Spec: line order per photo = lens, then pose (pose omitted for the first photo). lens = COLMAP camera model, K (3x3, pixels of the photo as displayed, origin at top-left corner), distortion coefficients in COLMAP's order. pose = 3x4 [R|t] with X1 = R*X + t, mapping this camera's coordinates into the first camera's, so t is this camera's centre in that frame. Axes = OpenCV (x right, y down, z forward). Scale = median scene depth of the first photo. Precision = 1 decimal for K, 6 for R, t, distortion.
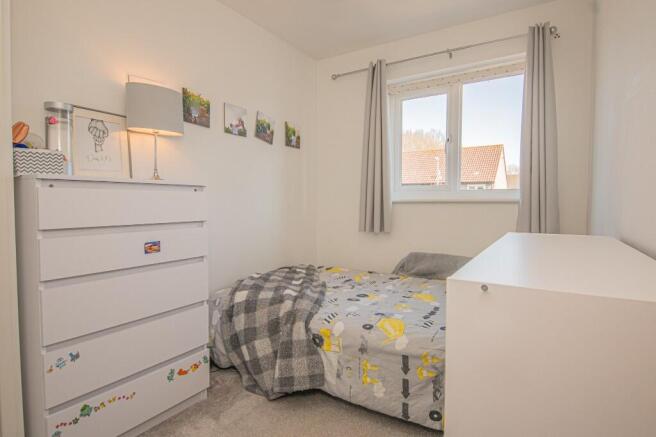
lens RADIAL K [[347.8, 0, 330.2], [0, 347.8, 216.2], [0, 0, 1]] dist [-0.006908, -0.002538]
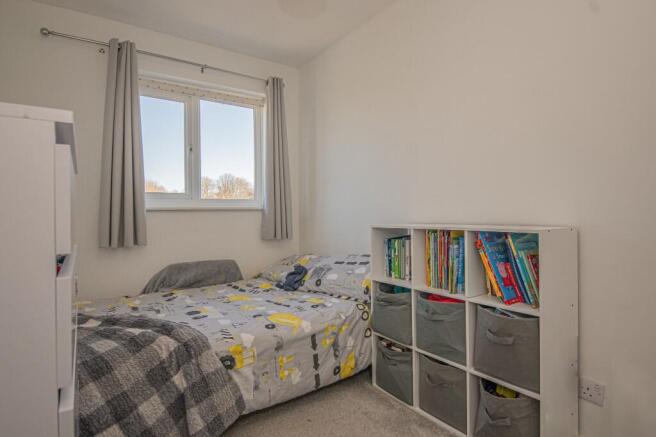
lens RADIAL K [[347.8, 0, 329.8], [0, 347.8, 215.6], [0, 0, 1]] dist [-0.006908, -0.002538]
pose [[0.389176, -0.007335, 0.921134, -0.743652], [0.047844, 0.998780, -0.012261, 0.010434], [-0.919920, 0.048843, 0.389052, 0.406643]]
